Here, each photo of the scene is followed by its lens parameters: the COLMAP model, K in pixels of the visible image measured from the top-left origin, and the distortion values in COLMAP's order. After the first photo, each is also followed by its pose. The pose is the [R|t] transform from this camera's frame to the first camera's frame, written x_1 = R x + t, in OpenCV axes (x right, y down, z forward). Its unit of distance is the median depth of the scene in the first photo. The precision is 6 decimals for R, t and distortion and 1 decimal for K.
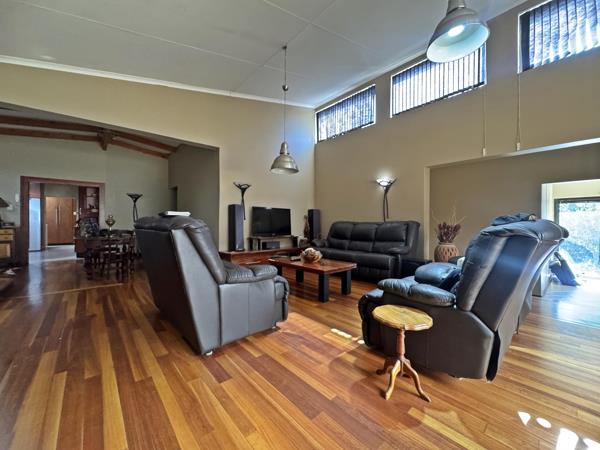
lens RADIAL K [[240.3, 0, 300.0], [0, 240.3, 225.0], [0, 0, 1]] dist [-0.001623, -0.000173]
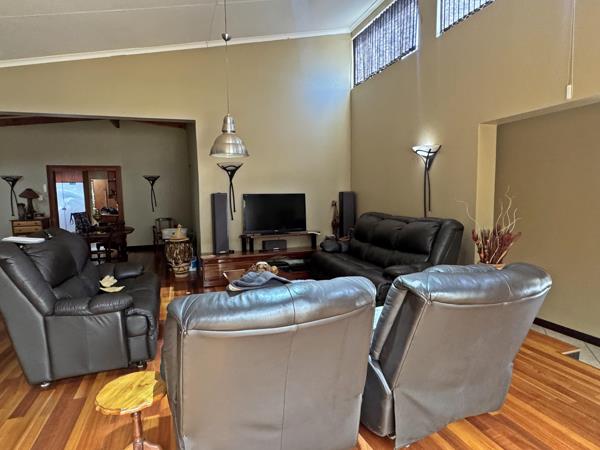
lens RADIAL K [[349.4, 0, 300.0], [0, 349.4, 227.3], [0, 0, 1]] dist [0.000362, -0.000217]
pose [[0.925719, 0.017636, -0.377801, 0.368628], [0.018024, 0.995720, 0.090645, -0.068056], [0.377783, -0.090722, 0.921439, 0.054327]]
